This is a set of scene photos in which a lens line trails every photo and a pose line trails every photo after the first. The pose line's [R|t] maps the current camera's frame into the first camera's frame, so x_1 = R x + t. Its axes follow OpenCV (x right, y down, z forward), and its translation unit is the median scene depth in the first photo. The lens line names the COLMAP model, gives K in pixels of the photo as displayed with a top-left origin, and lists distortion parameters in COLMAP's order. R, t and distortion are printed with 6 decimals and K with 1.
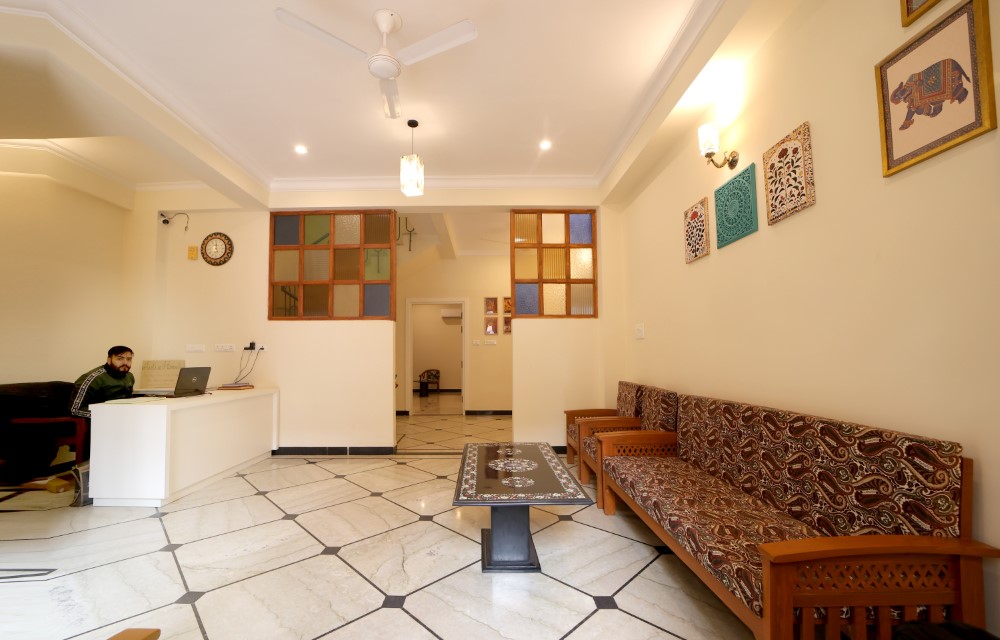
lens RADIAL K [[388.5, 0, 499.0], [0, 388.5, 324.7], [0, 0, 1]] dist [-0.040472, 0.011053]
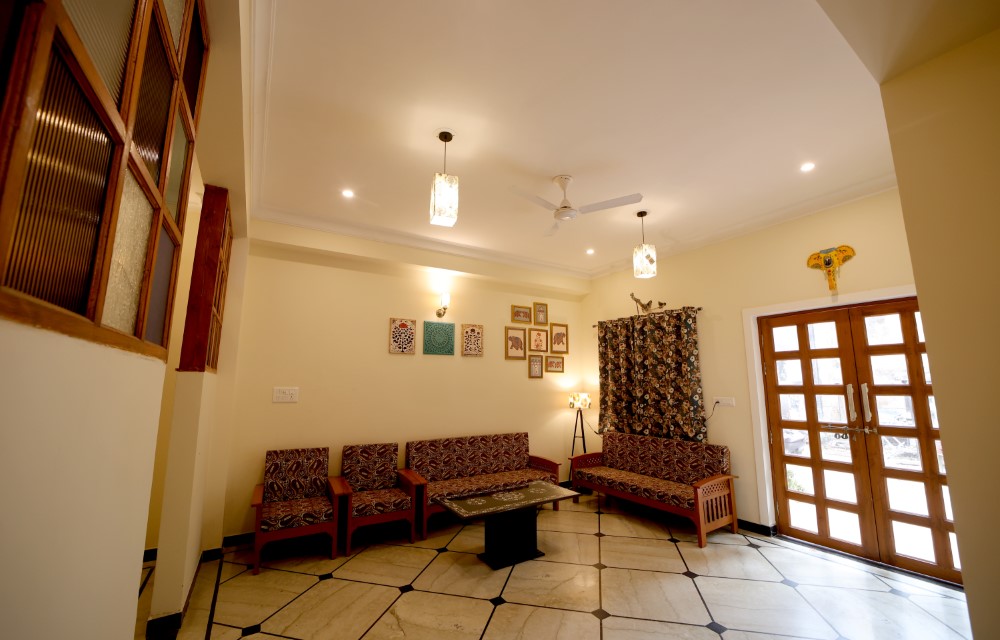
lens RADIAL K [[388.5, 0, 499.0], [0, 388.5, 324.7], [0, 0, 1]] dist [-0.040472, 0.011053]
pose [[-0.471973, 0.136611, 0.870965, -1.648467], [-0.059457, 0.980740, -0.186049, -0.023272], [-0.879606, -0.139595, -0.454760, 2.110997]]
